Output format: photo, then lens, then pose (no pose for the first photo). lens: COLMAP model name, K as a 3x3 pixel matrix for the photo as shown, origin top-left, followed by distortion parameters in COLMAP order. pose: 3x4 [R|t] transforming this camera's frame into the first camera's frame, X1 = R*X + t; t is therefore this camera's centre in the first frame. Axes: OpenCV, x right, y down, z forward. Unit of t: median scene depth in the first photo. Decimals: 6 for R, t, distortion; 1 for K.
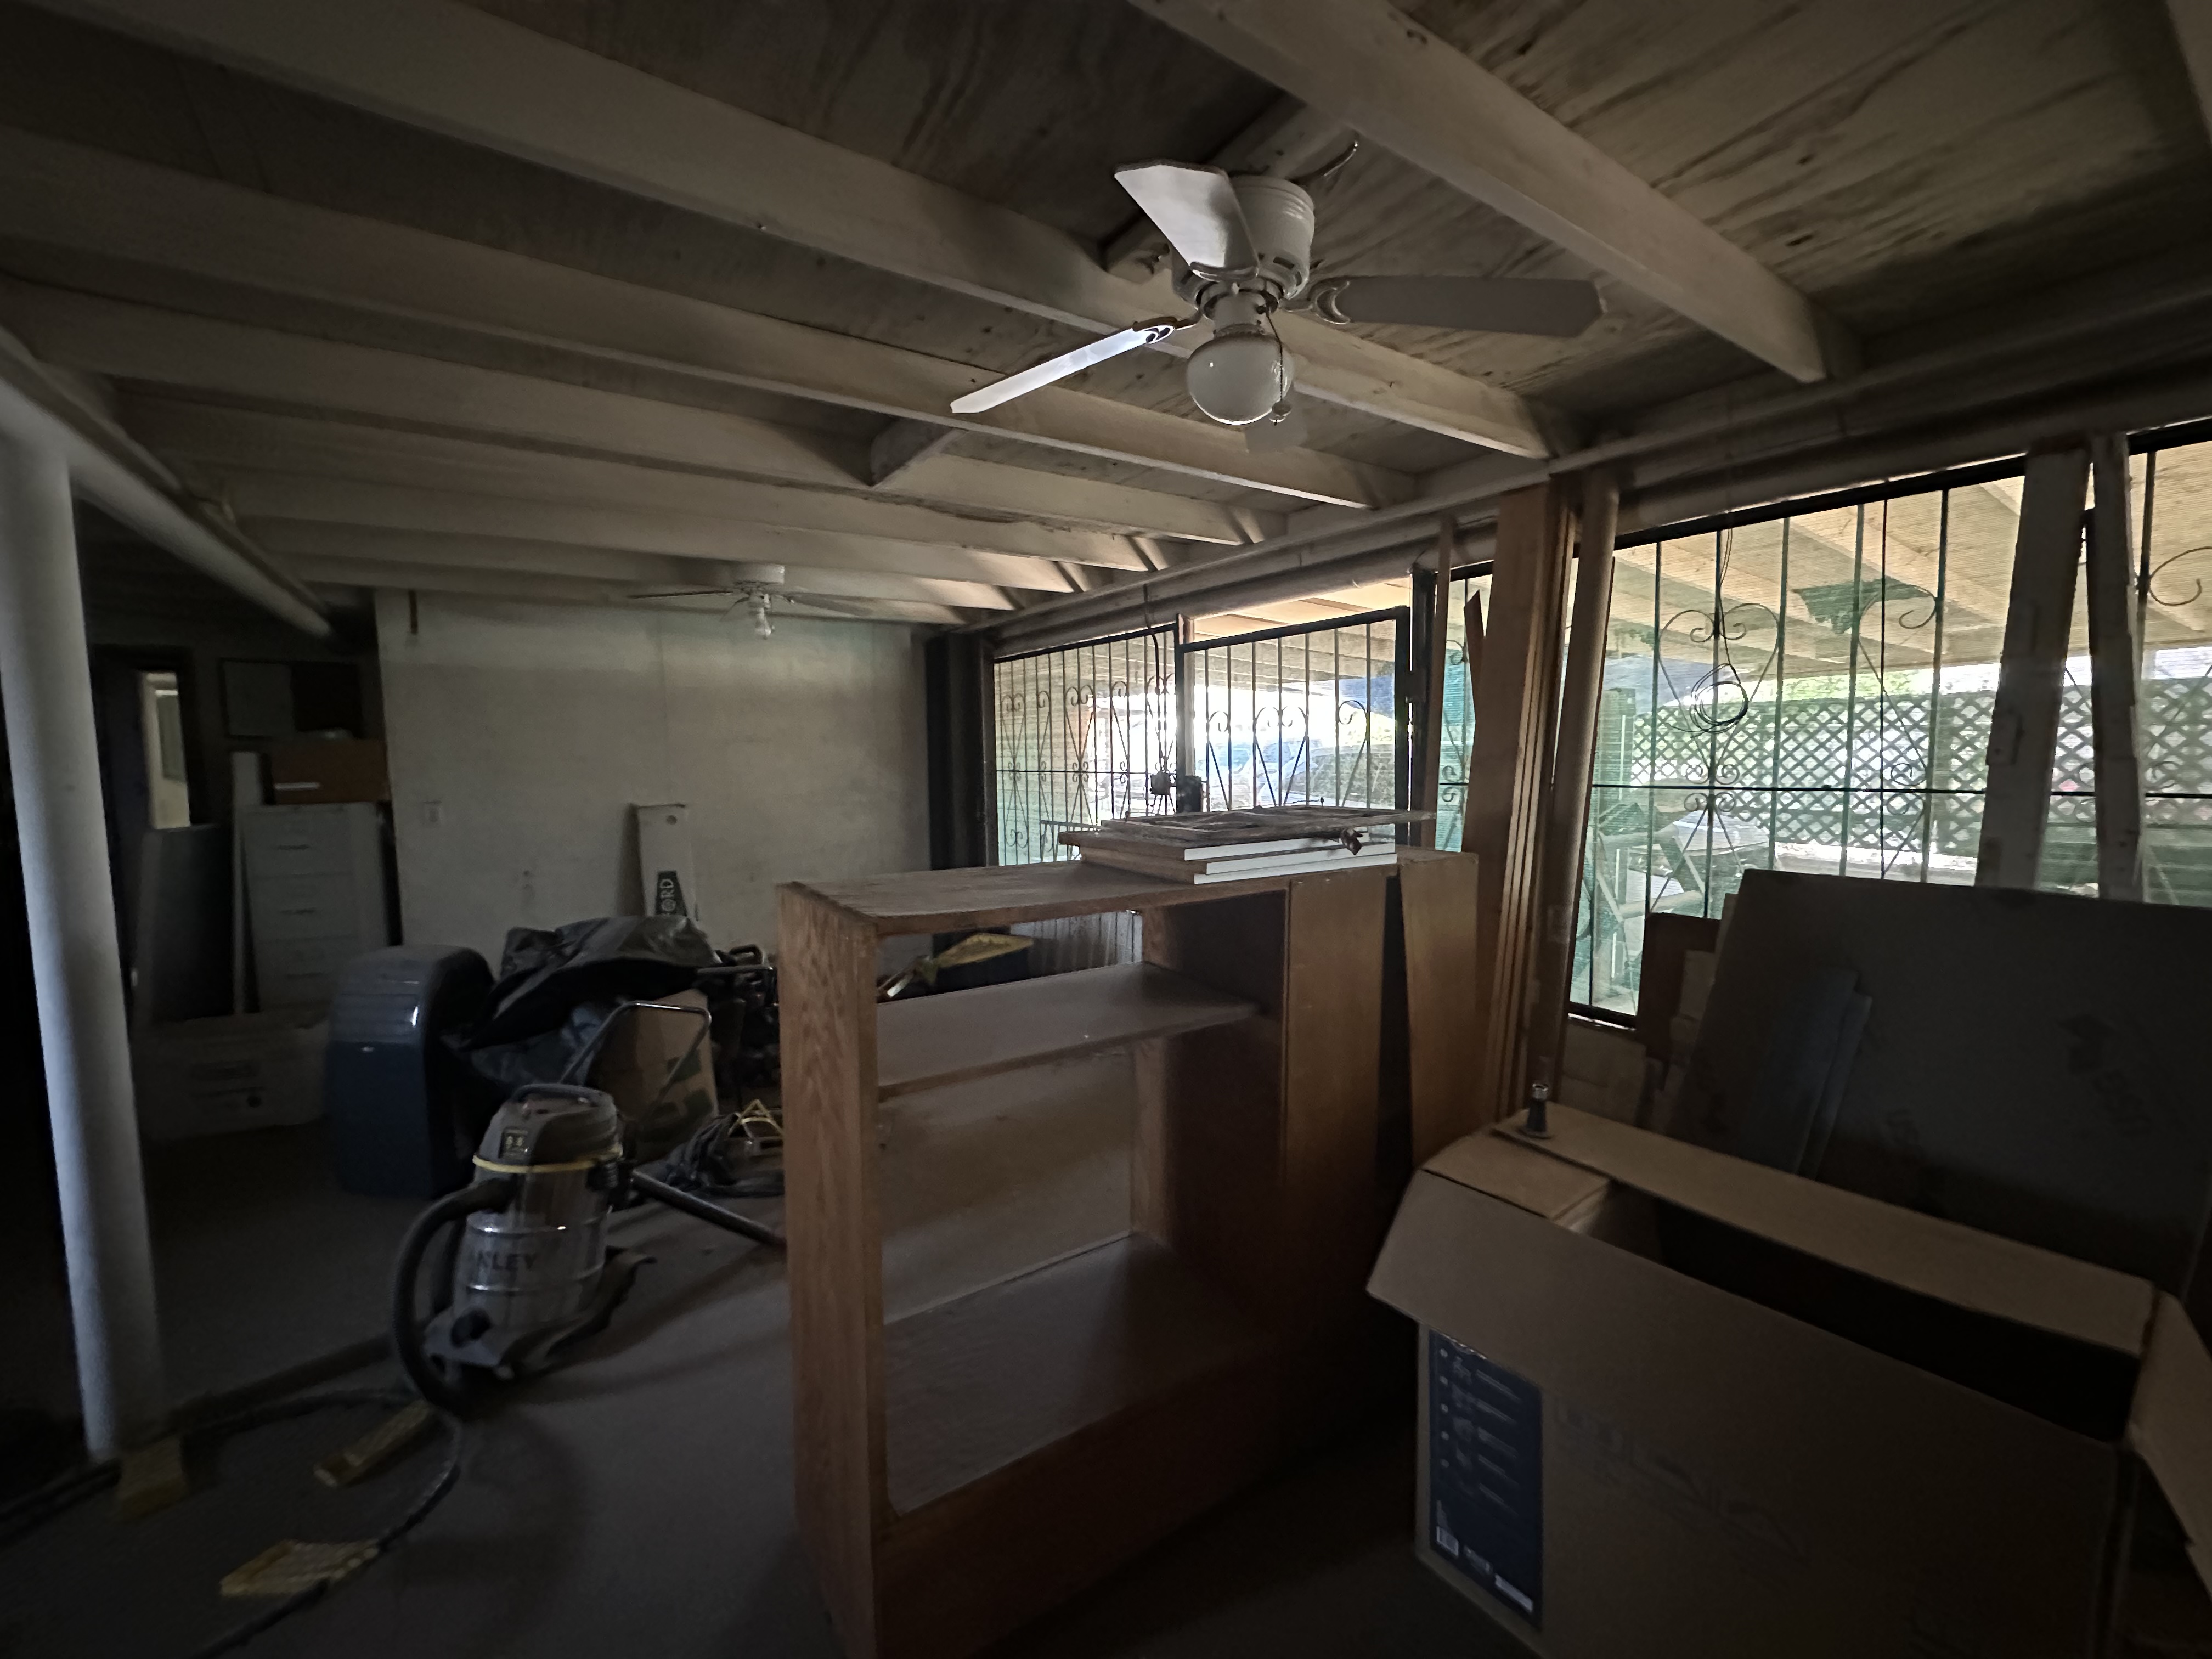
lens RADIAL K [[887.8, 0, 1112.1], [0, 887.8, 823.6], [0, 0, 1]] dist [-0.008126, 0.003601]
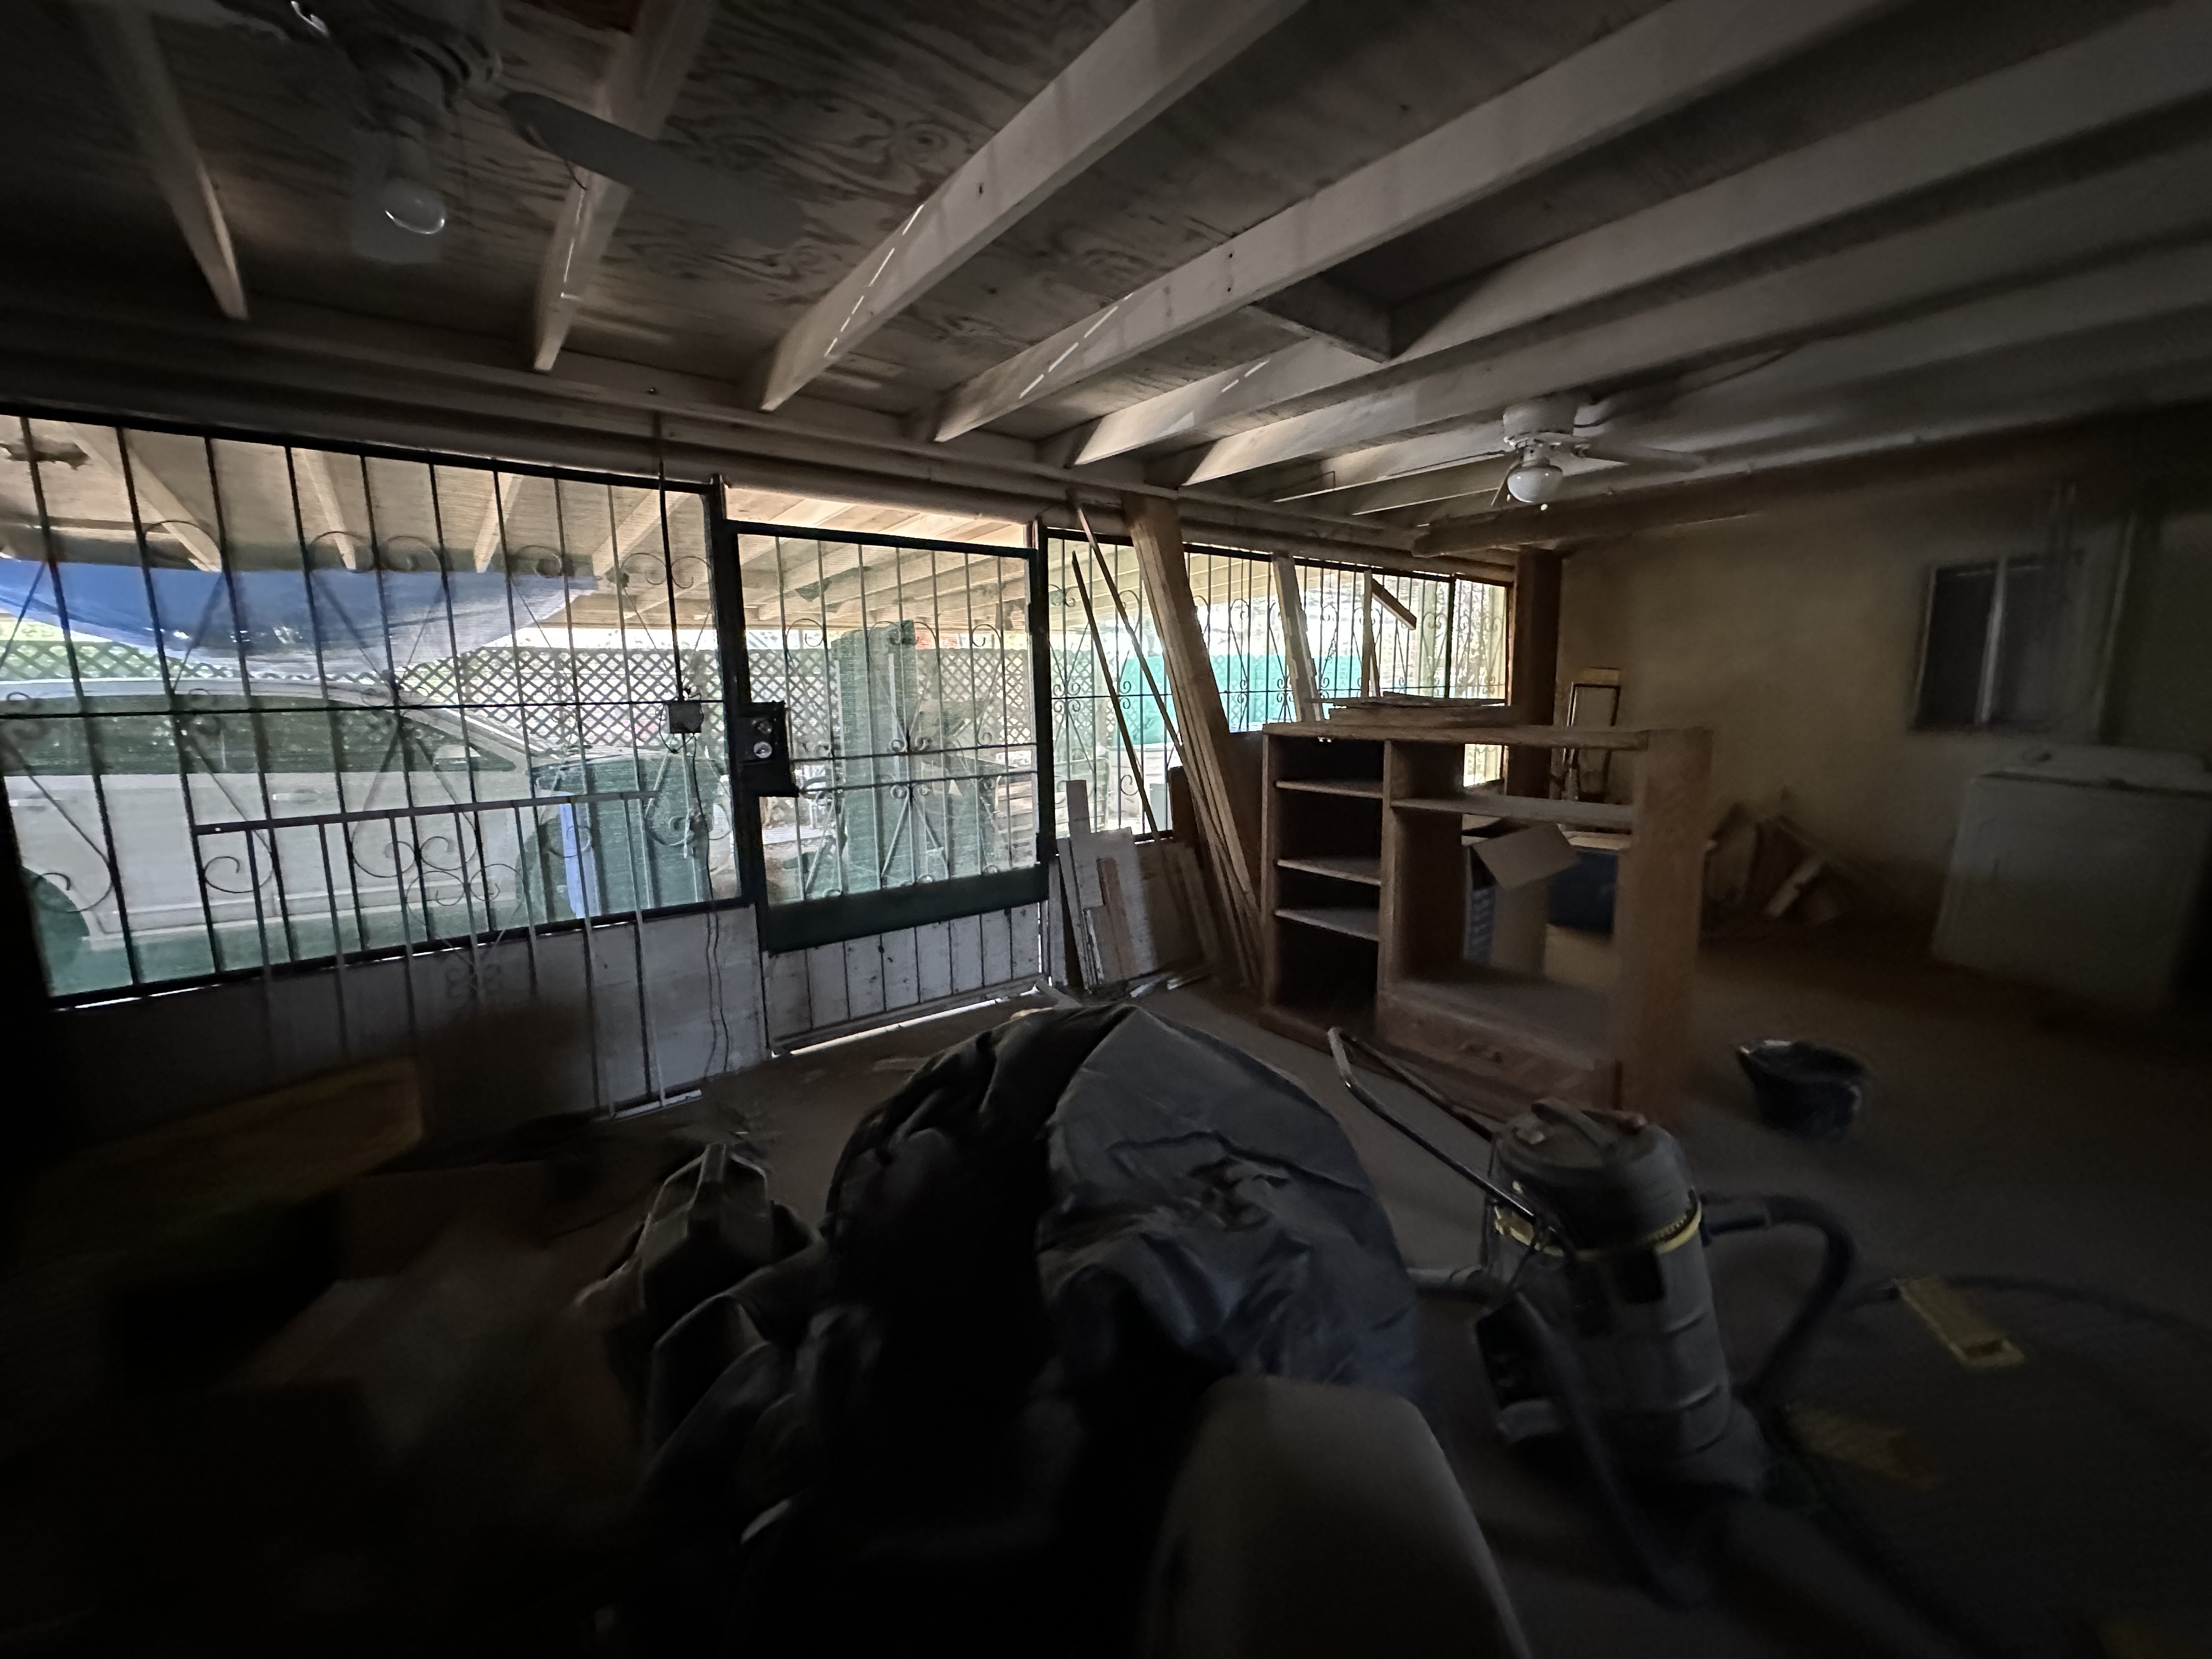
lens RADIAL K [[879.2, 0, 1108.9], [0, 879.2, 825.8], [0, 0, 1]] dist [-0.005458, 0.002425]
pose [[-0.010119, -0.140185, 0.990074, -0.564278], [0.089962, 0.985982, 0.140525, -0.027809], [-0.995894, 0.090491, 0.002634, 0.623889]]
